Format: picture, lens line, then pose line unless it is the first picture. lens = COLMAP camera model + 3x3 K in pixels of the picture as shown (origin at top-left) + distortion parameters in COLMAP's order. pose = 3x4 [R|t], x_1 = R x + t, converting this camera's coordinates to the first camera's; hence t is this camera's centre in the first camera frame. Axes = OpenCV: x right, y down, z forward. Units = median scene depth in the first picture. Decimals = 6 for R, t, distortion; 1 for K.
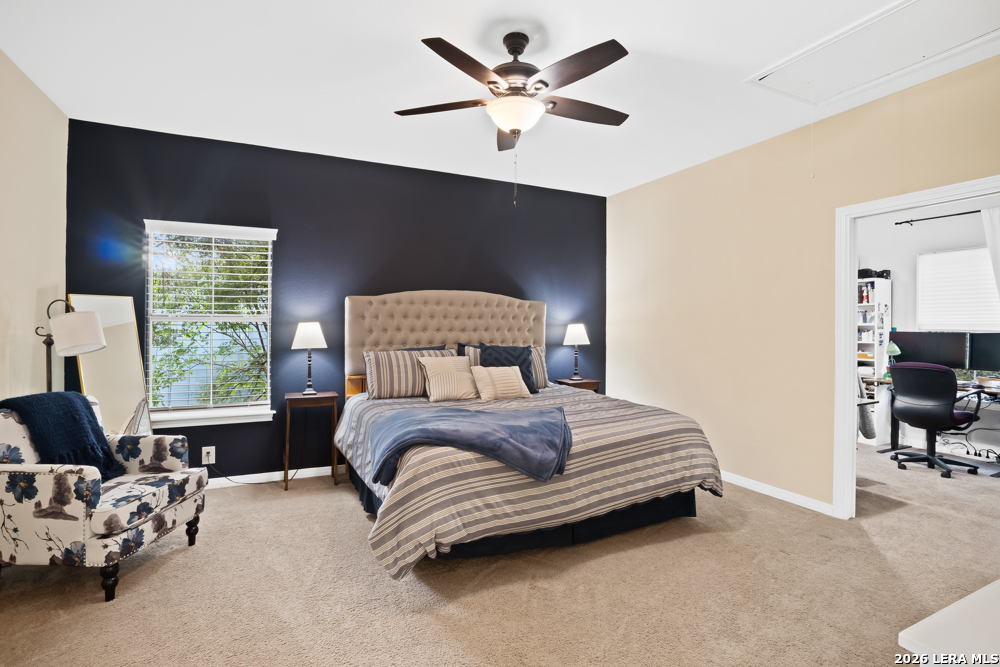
lens RADIAL K [[485.0, 0, 500.0], [0, 485.0, 333.5], [0, 0, 1]] dist [-0.002364, -0.000062]
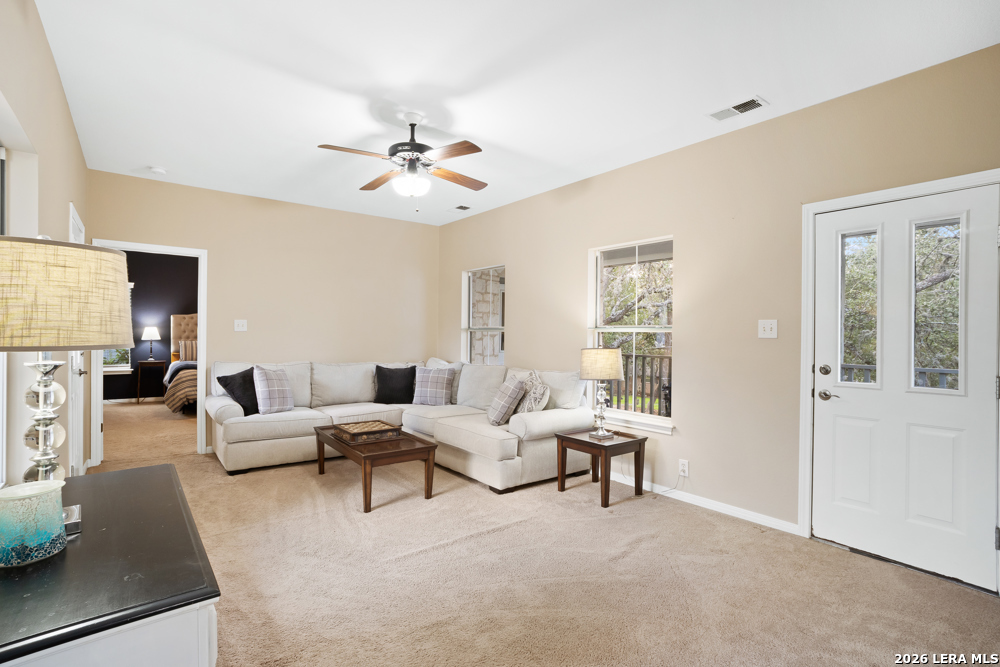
lens RADIAL K [[485.0, 0, 500.0], [0, 485.0, 333.5], [0, 0, 1]] dist [-0.002364, -0.000062]
pose [[0.981359, 0.000118, 0.192182, 0.693542], [0.001313, 0.999972, -0.007323, 0.021307], [-0.192177, 0.007439, 0.981332, -1.364351]]
